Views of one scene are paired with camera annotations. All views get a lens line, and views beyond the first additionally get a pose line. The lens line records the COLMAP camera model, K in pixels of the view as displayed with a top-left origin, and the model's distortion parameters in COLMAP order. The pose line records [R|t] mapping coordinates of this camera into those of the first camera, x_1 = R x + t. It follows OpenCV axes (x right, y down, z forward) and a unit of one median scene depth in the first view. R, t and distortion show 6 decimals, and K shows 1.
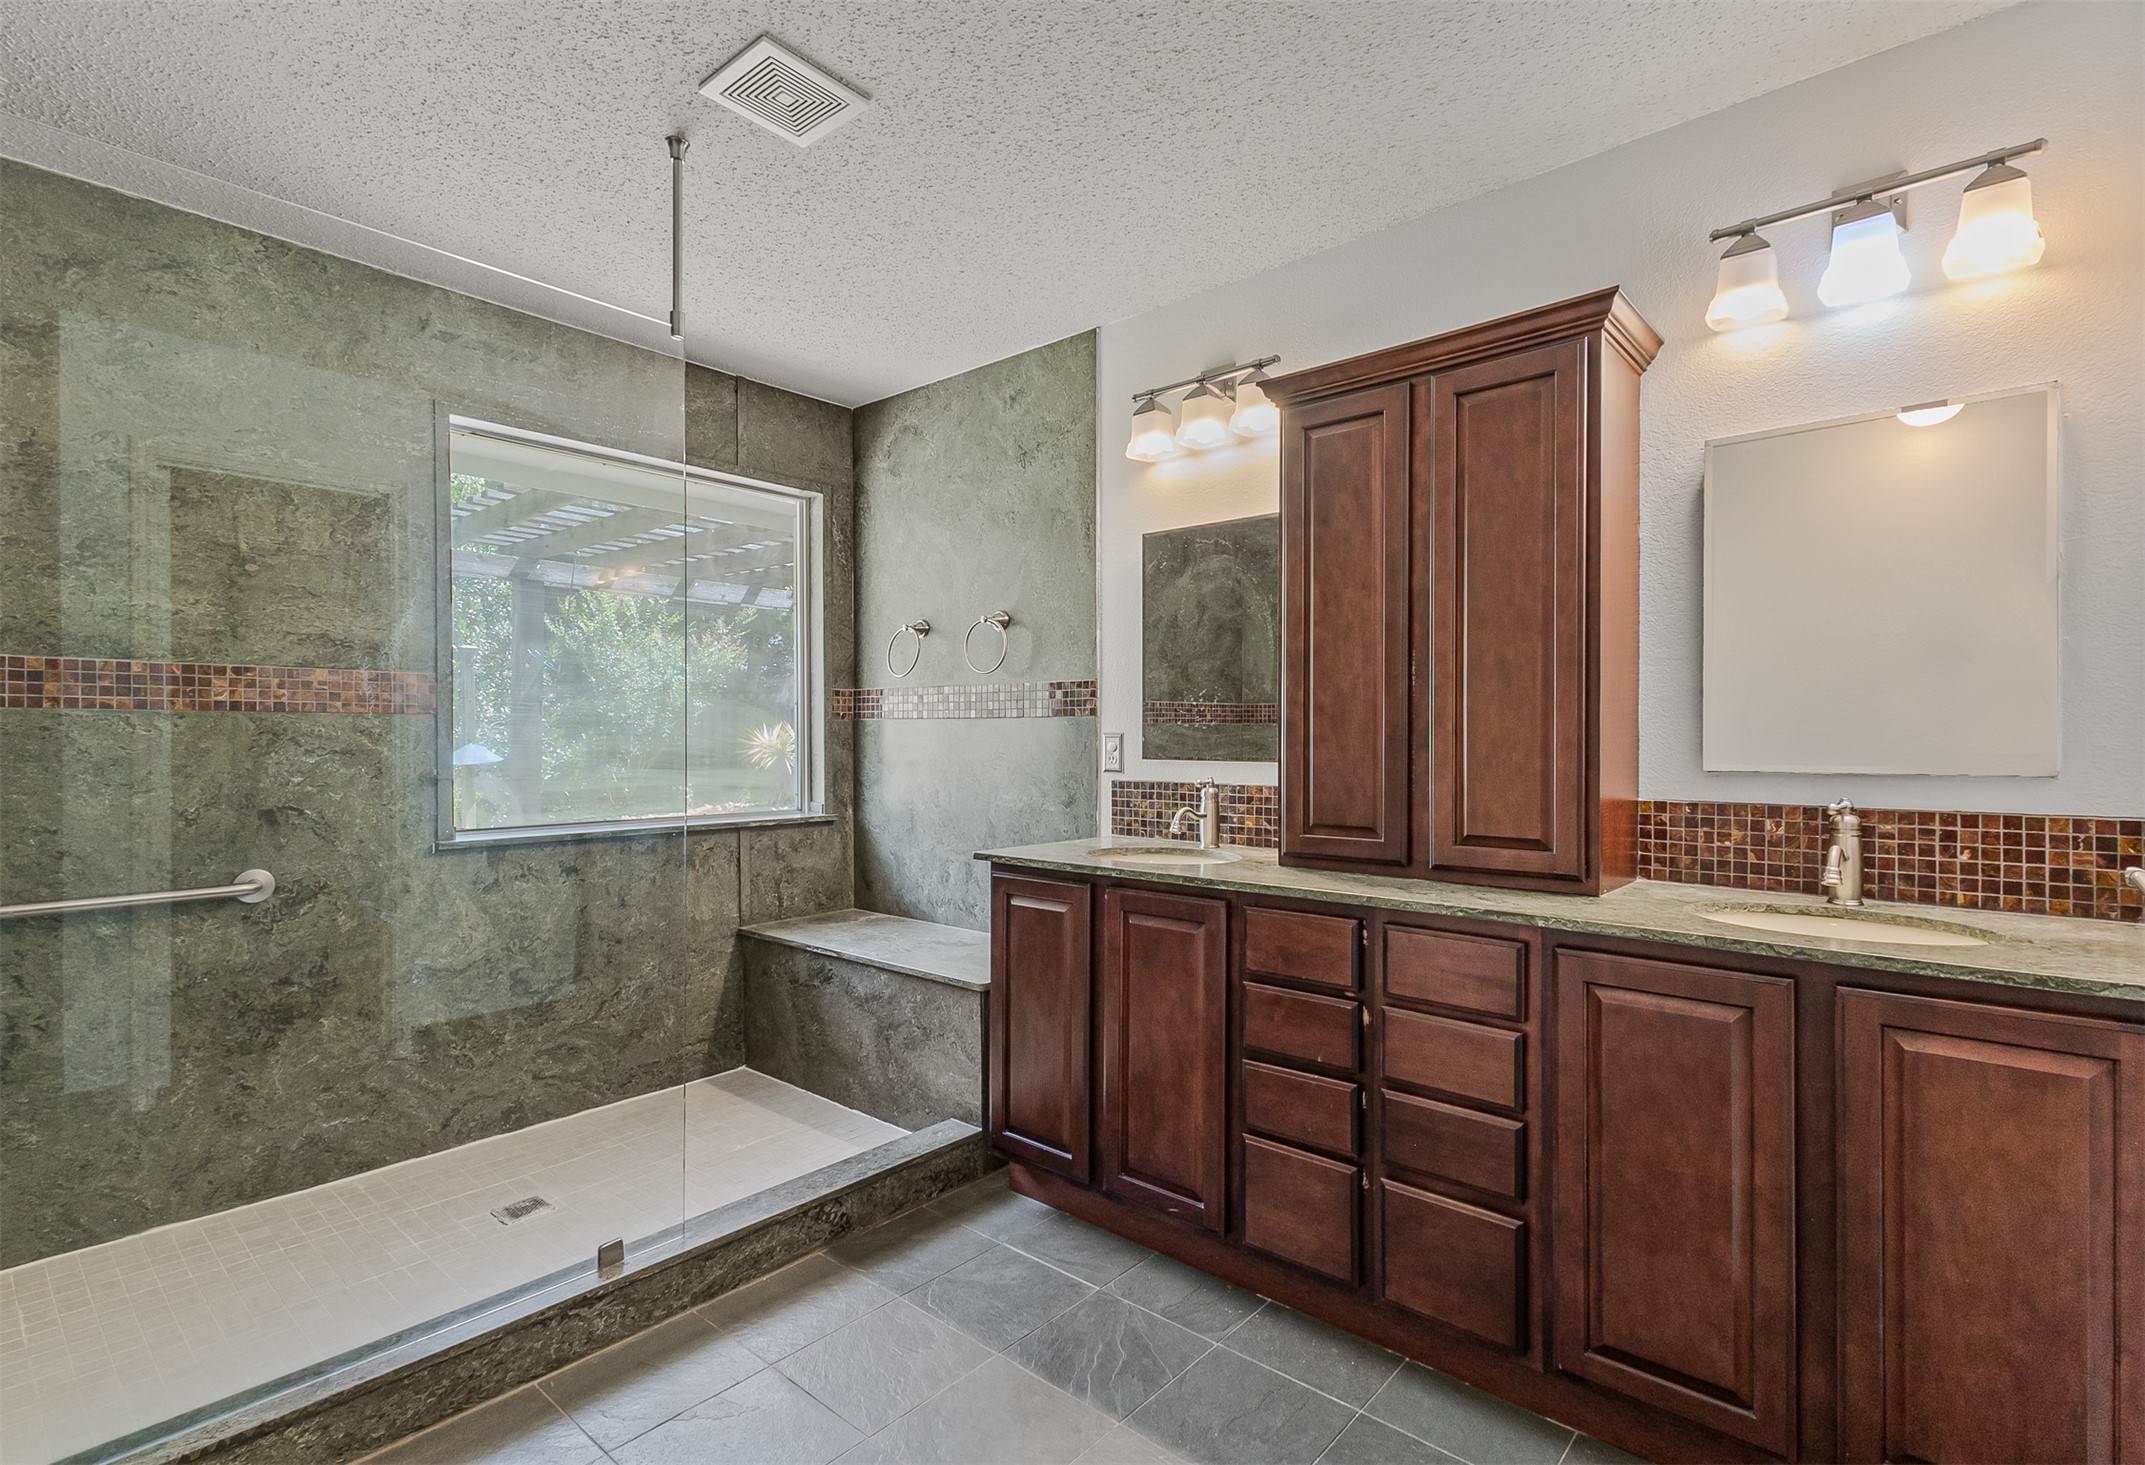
lens RADIAL K [[1018.3, 0, 1072.5], [0, 1018.3, 732.5], [0, 0, 1]] dist [0.022911, -0.005267]
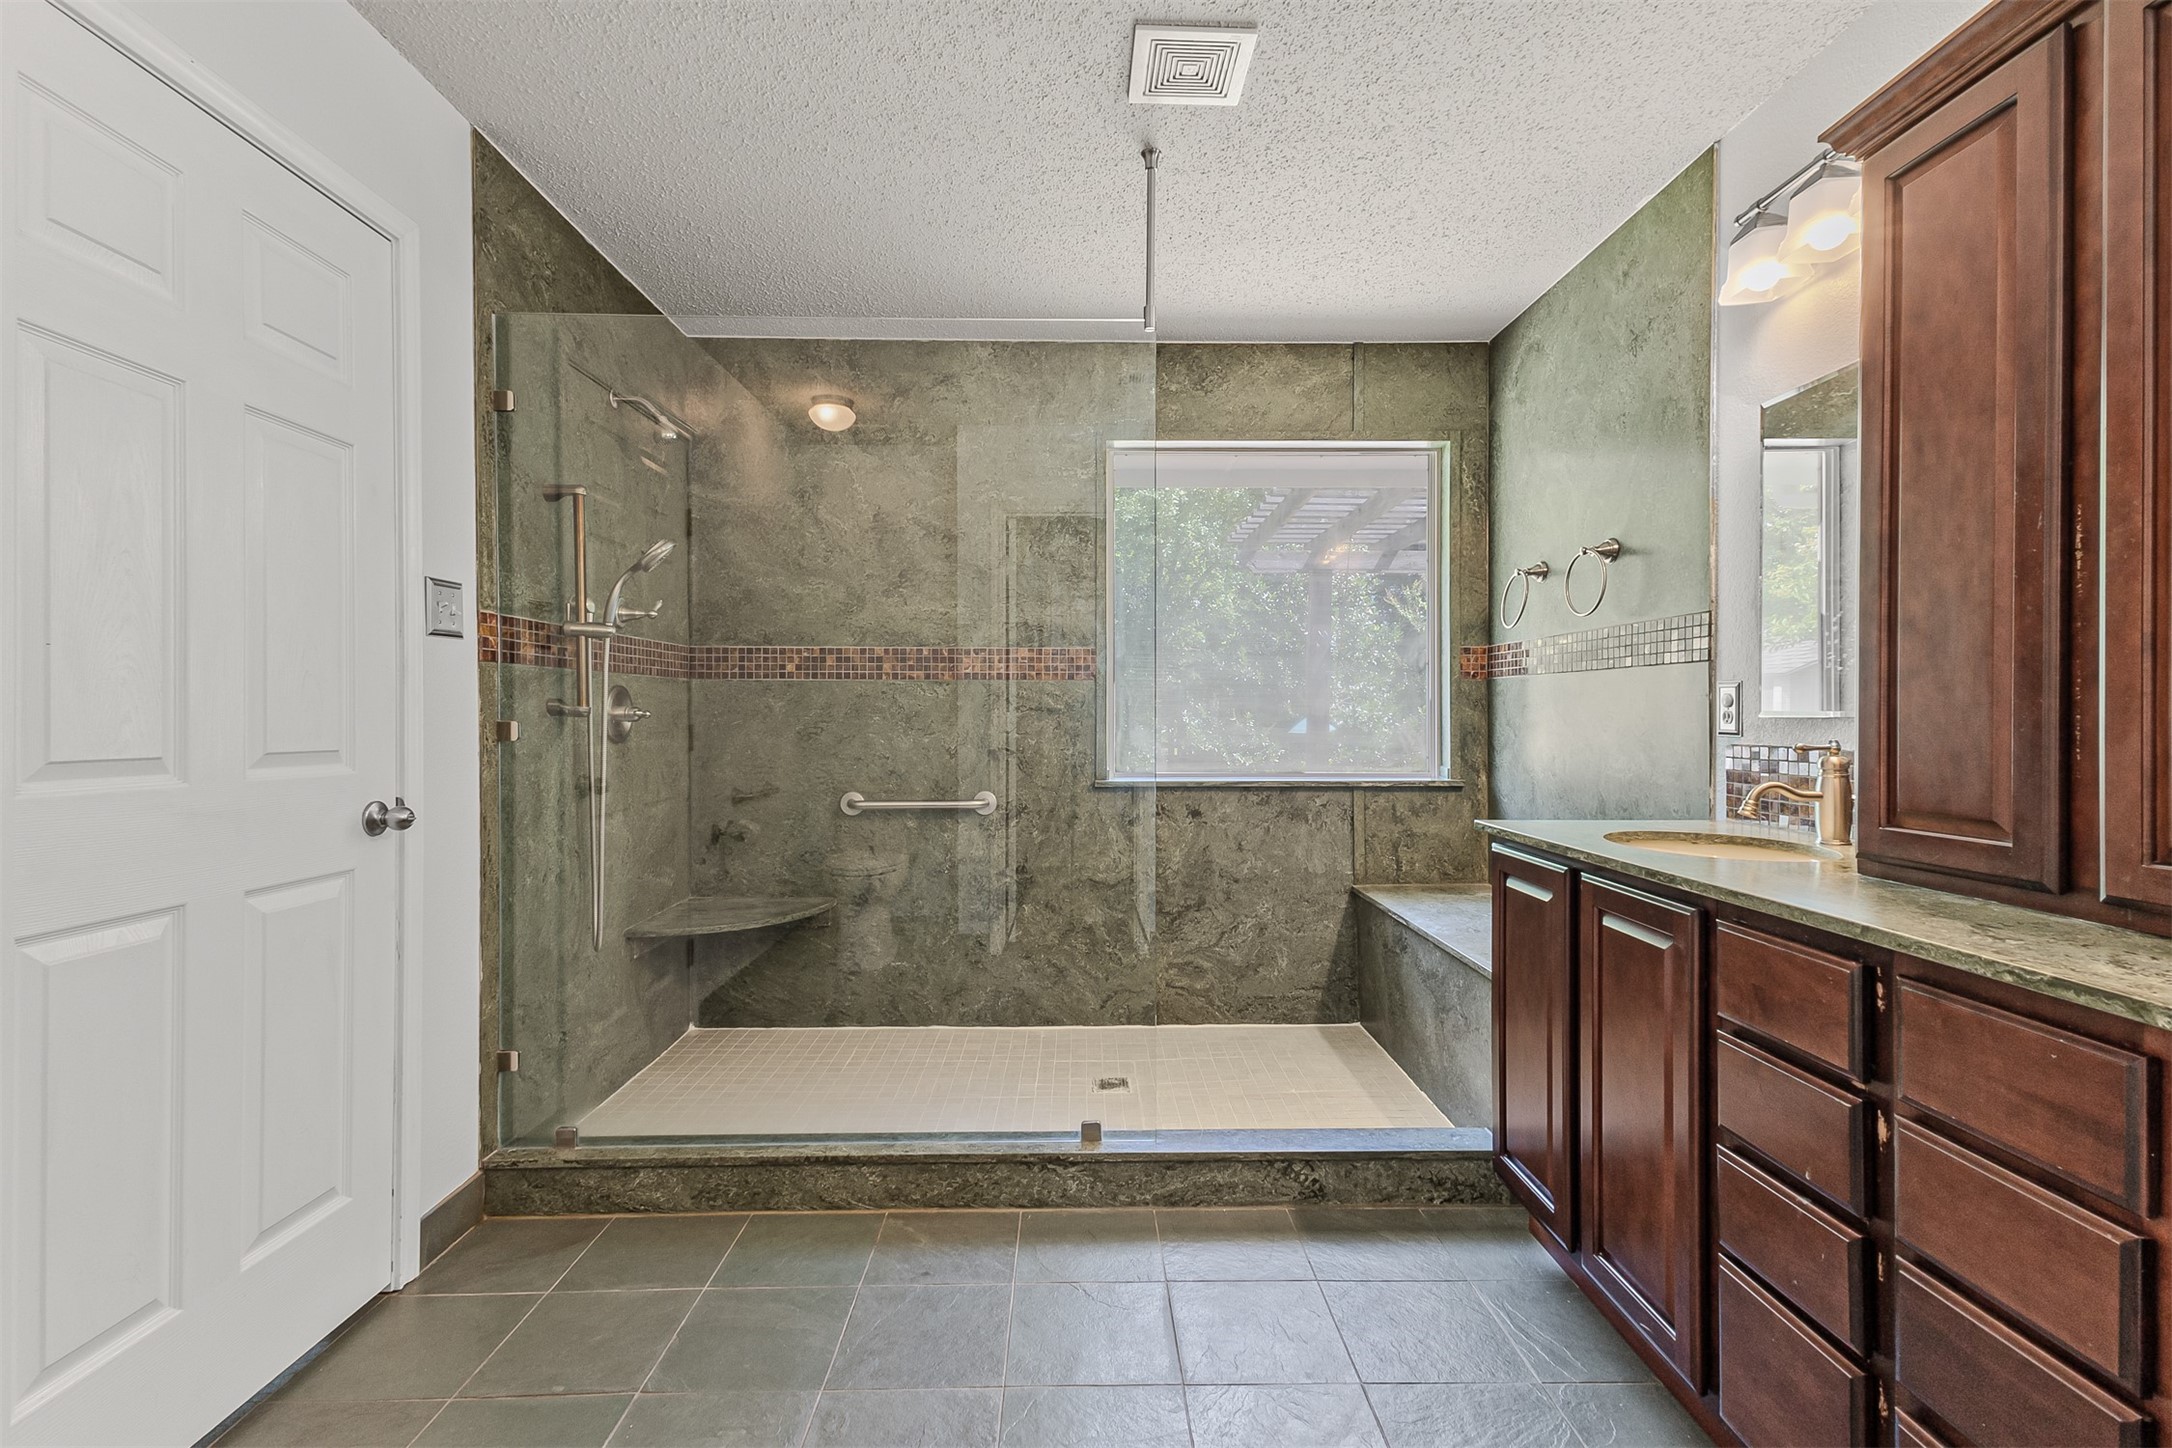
lens RADIAL K [[988.6, 0, 1086.3], [0, 988.6, 710.5], [0, 0, 1]] dist [0.021463, -0.000052]
pose [[0.669327, -0.003088, -0.742961, 0.268006], [0.002414, 0.999995, -0.001981, 0.021528], [0.742964, -0.000467, 0.669331, 0.167718]]
